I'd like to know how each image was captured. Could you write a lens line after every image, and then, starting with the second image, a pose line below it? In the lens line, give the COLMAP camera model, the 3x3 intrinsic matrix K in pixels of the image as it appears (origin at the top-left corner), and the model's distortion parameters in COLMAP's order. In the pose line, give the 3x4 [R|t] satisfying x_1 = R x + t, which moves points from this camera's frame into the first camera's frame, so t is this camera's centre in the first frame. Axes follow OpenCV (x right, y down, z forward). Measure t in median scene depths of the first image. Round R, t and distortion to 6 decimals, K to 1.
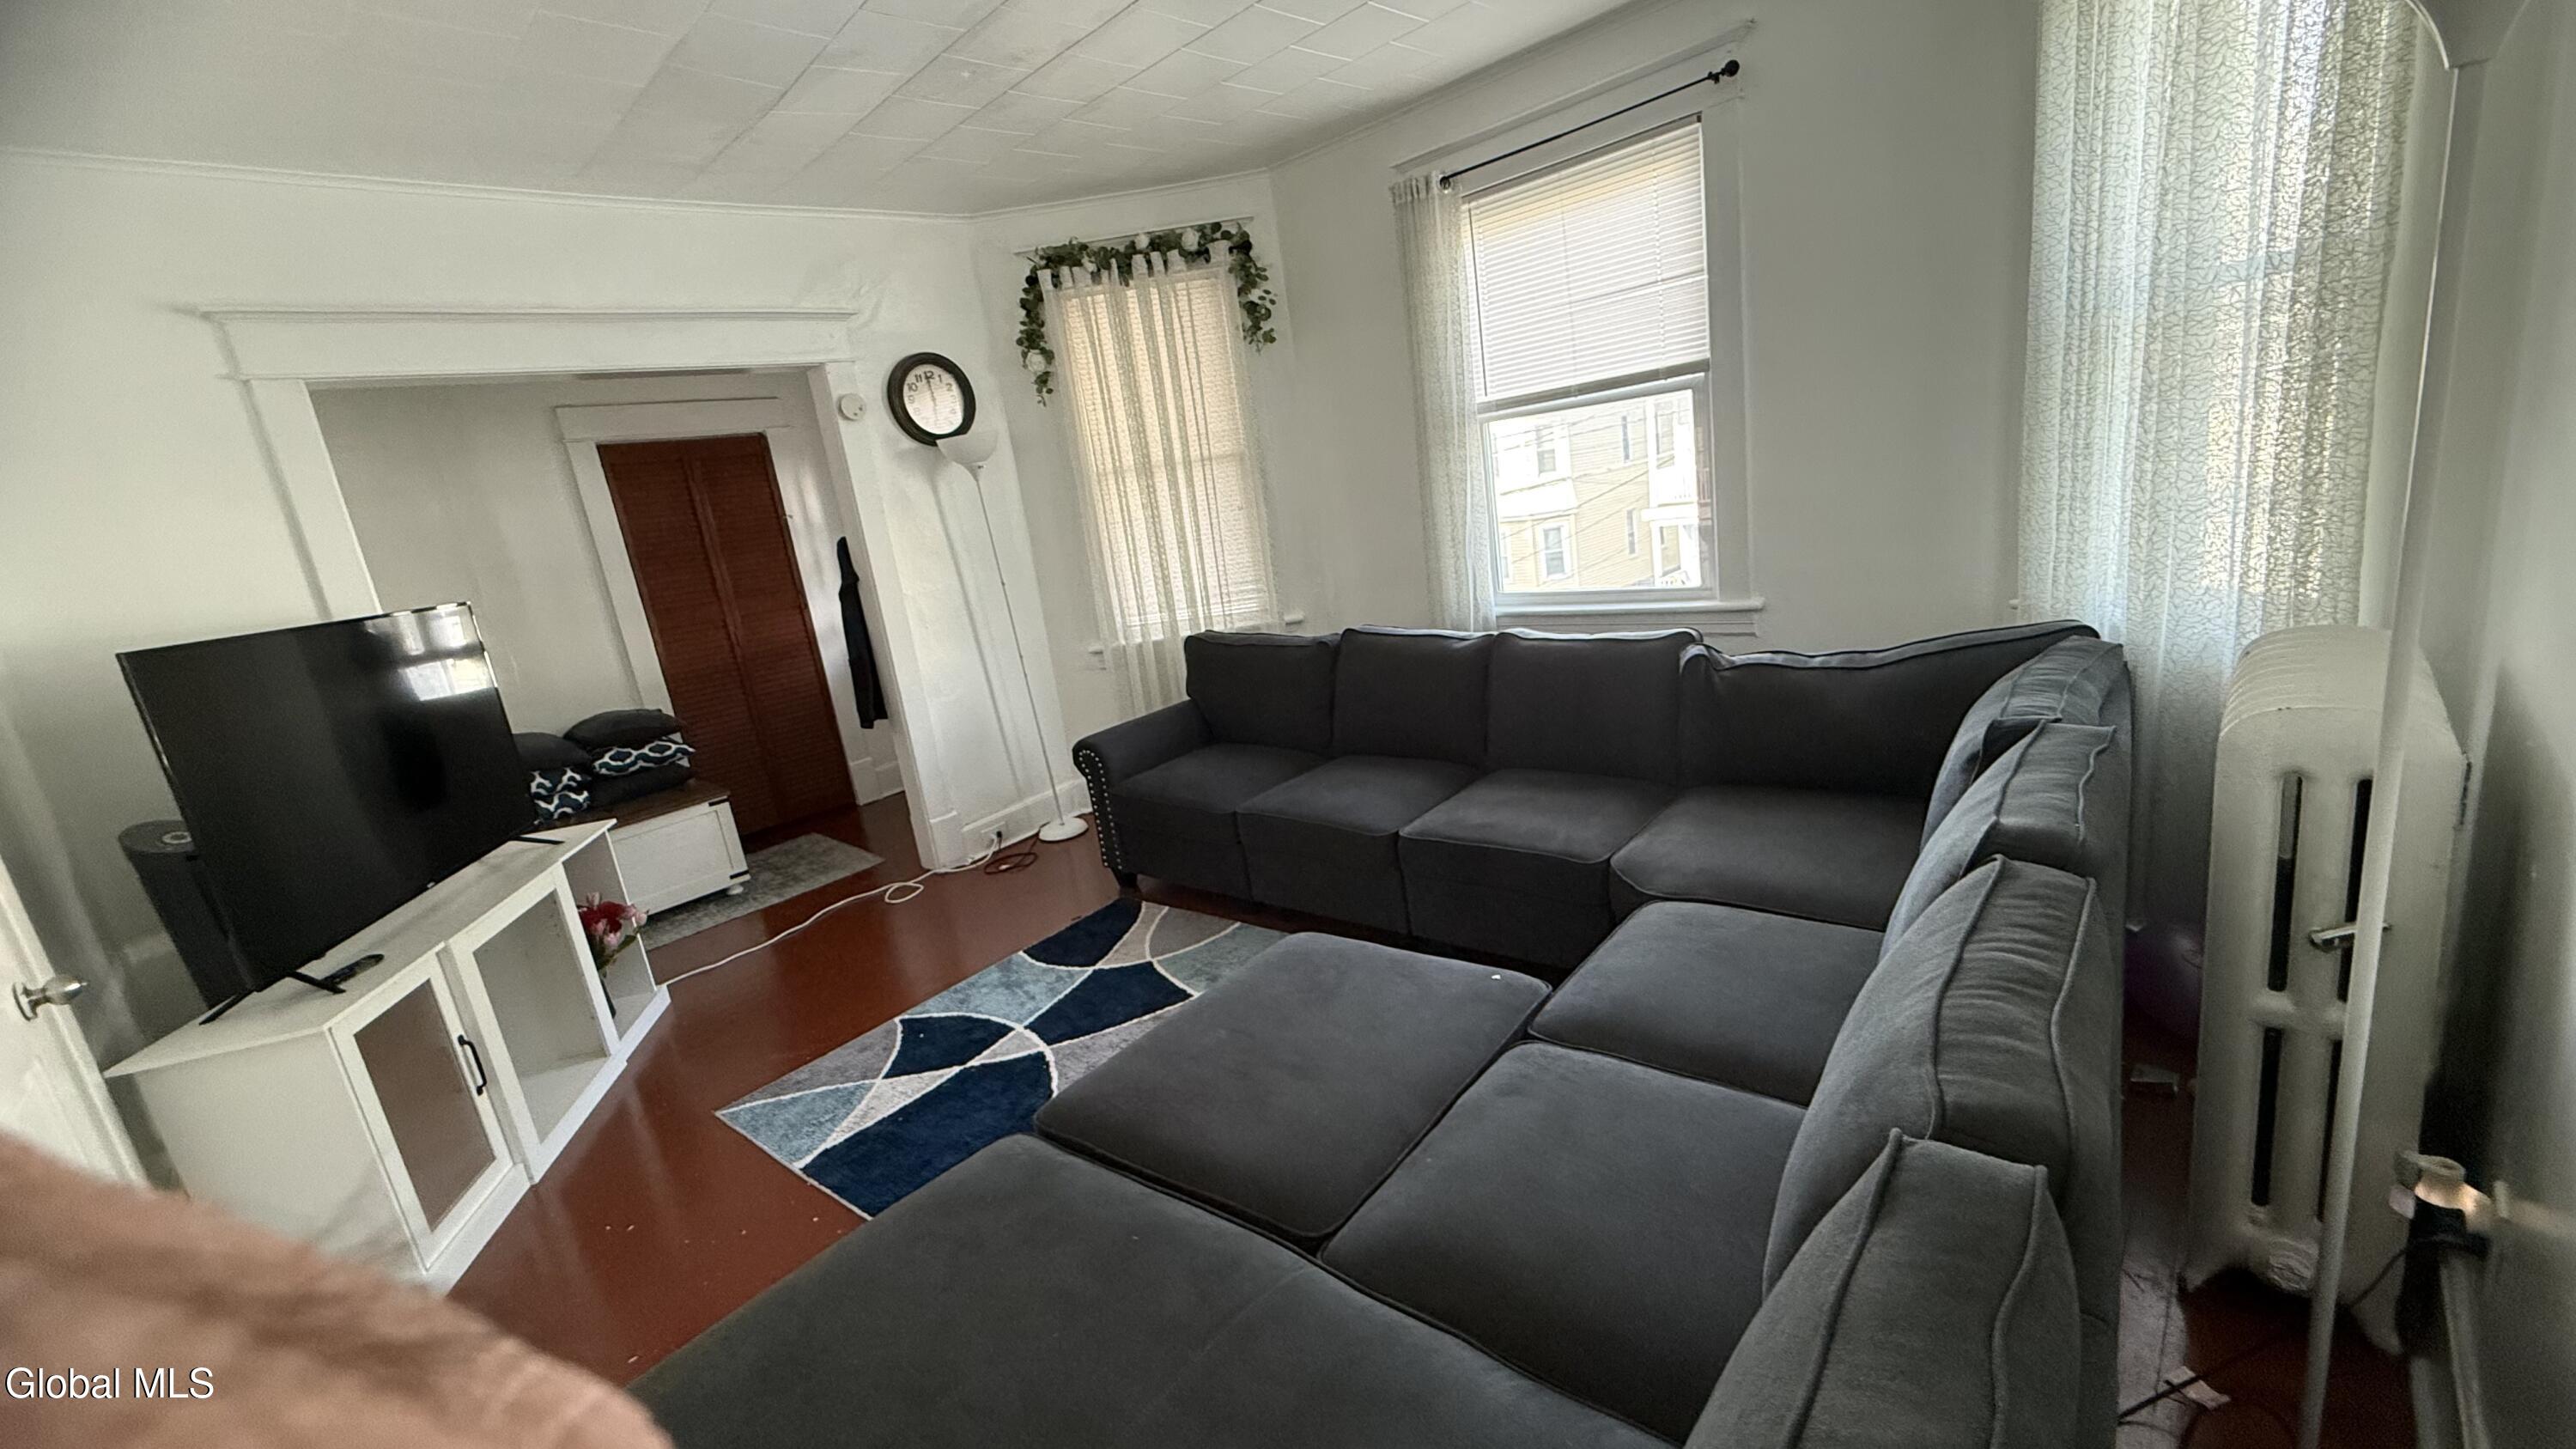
lens RADIAL K [[1018.2, 0, 1283.4], [0, 1018.2, 729.3], [0, 0, 1]] dist [-0.001416, -0.000212]
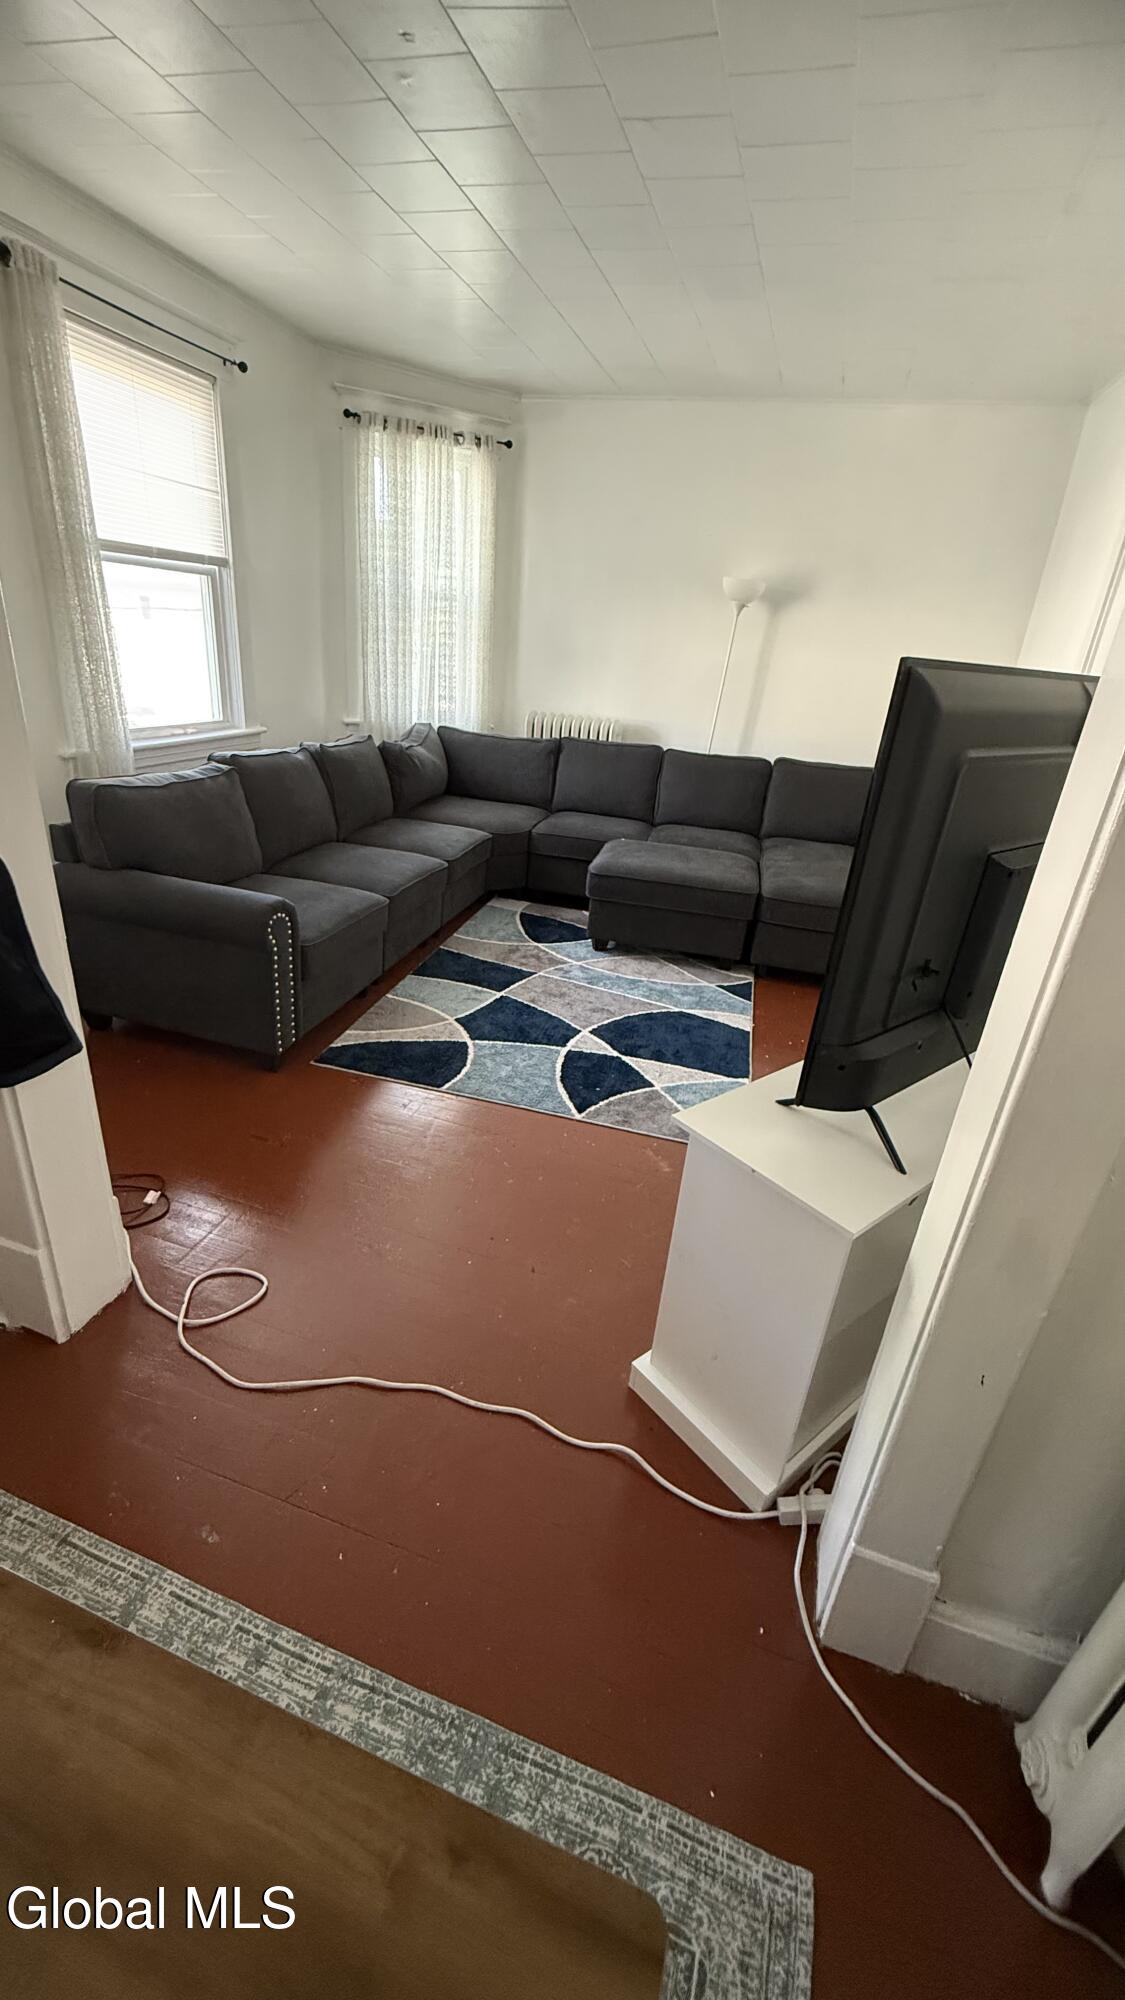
lens RADIAL K [[790.4, 0, 575.0], [0, 790.4, 1003.4], [0, 0, 1]] dist [-0.001416, -0.000212]
pose [[-0.448674, -0.277009, 0.849681, -0.963919], [0.182542, 0.902300, 0.390555, -0.131198], [-0.874854, 0.330335, -0.354273, 1.157871]]
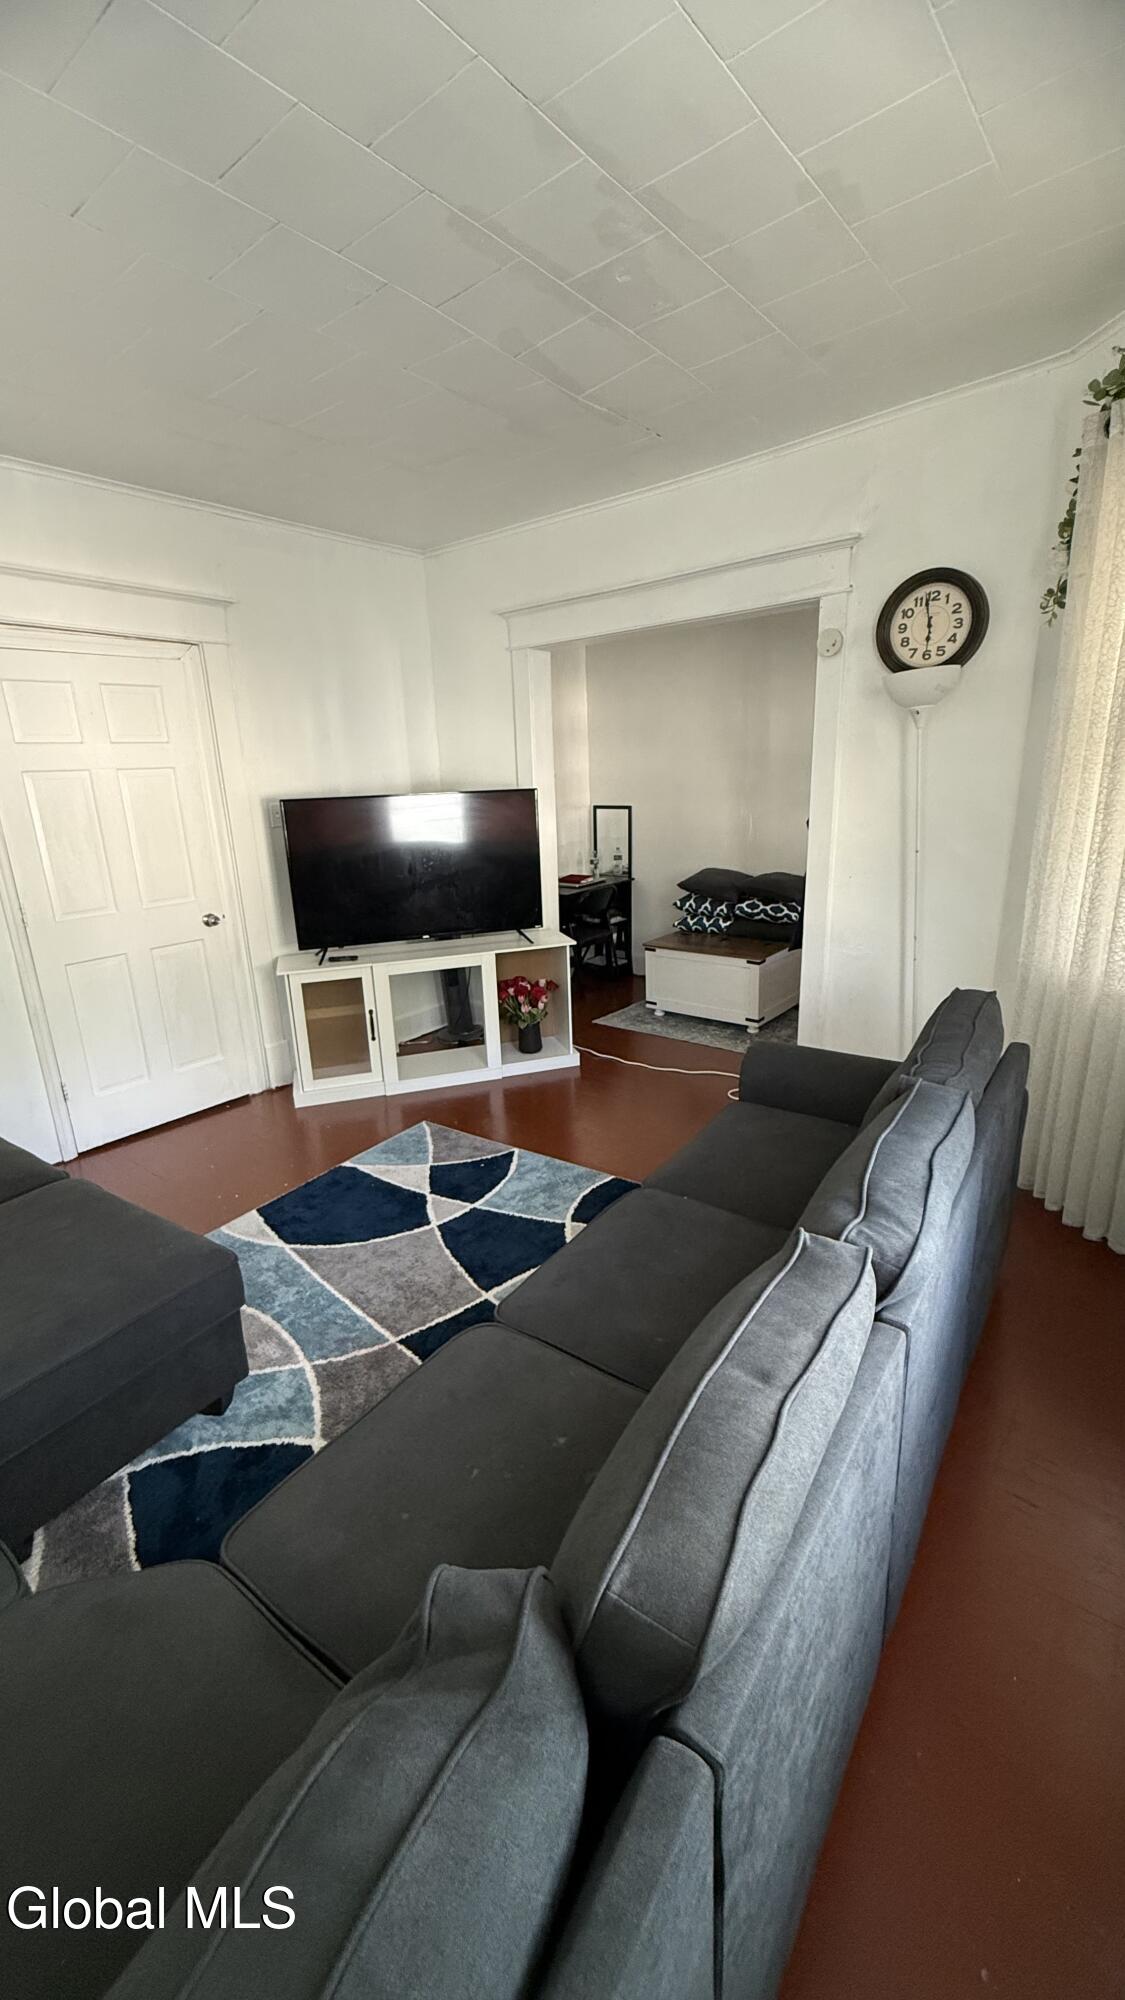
lens RADIAL K [[790.4, 0, 560.8], [0, 790.4, 995.5], [0, 0, 1]] dist [-0.001416, -0.000212]
pose [[0.077038, 0.406780, -0.910272, 0.455293], [-0.211661, 0.898848, 0.383761, -0.288561], [0.974302, 0.163105, 0.155345, 0.795338]]
